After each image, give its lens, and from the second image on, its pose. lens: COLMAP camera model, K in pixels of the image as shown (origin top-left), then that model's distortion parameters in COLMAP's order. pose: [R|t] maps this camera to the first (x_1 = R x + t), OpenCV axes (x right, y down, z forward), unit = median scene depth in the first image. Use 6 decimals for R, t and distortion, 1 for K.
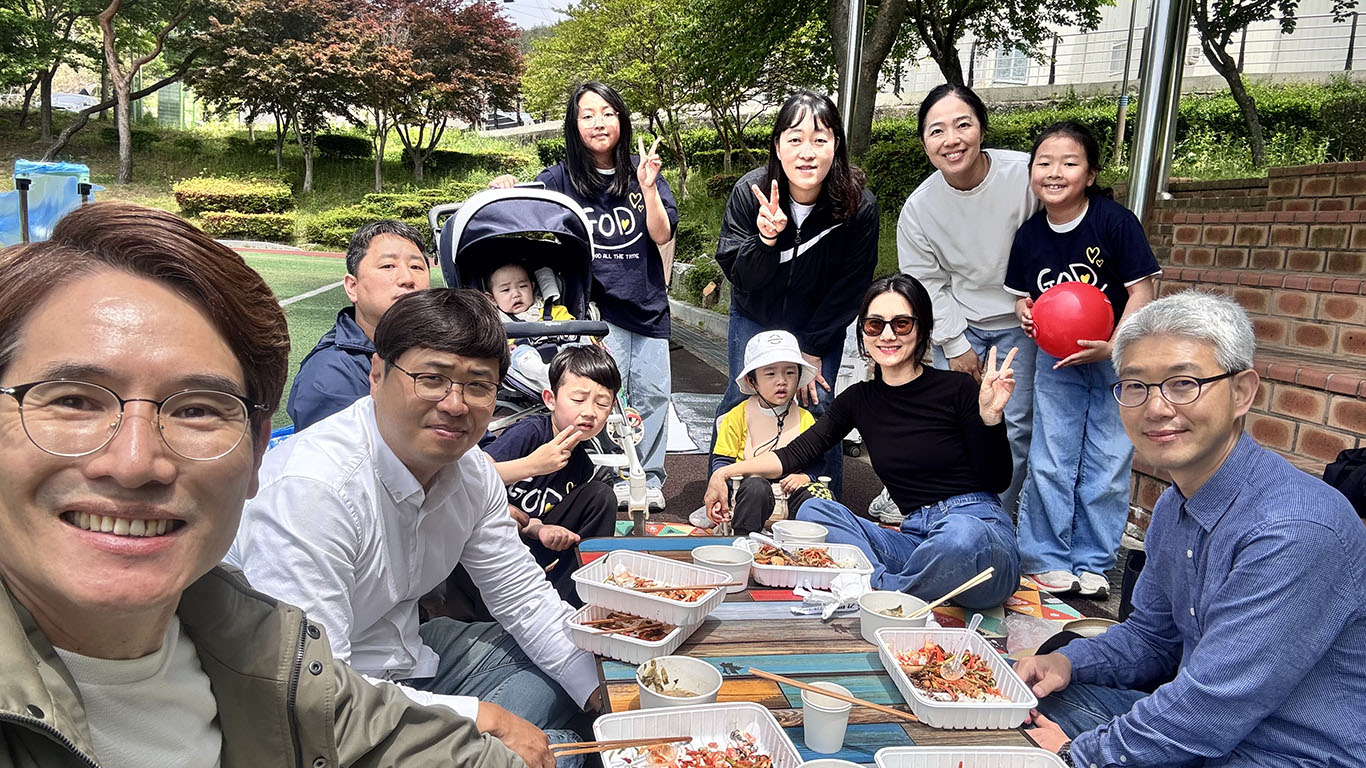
lens RADIAL K [[970.4, 0, 684.7], [0, 970.4, 382.6], [0, 0, 1]] dist [0.035859, -0.011268]
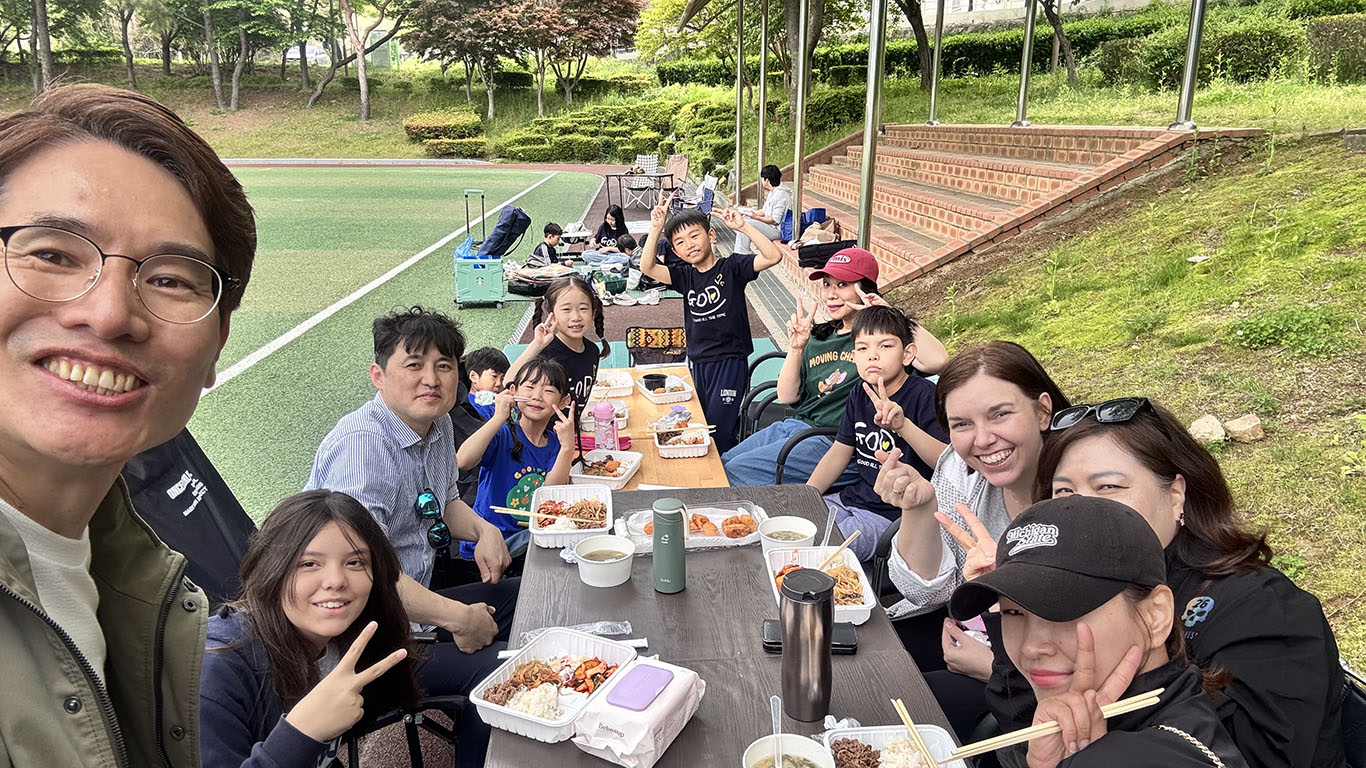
lens RADIAL K [[970.4, 0, 680.0], [0, 970.4, 380.6], [0, 0, 1]] dist [0.035859, -0.011268]
pose [[0.986713, -0.018048, -0.161468, 0.088957], [0.035908, 0.993460, 0.108386, 0.030839], [0.158455, -0.112744, 0.980908, -0.340859]]
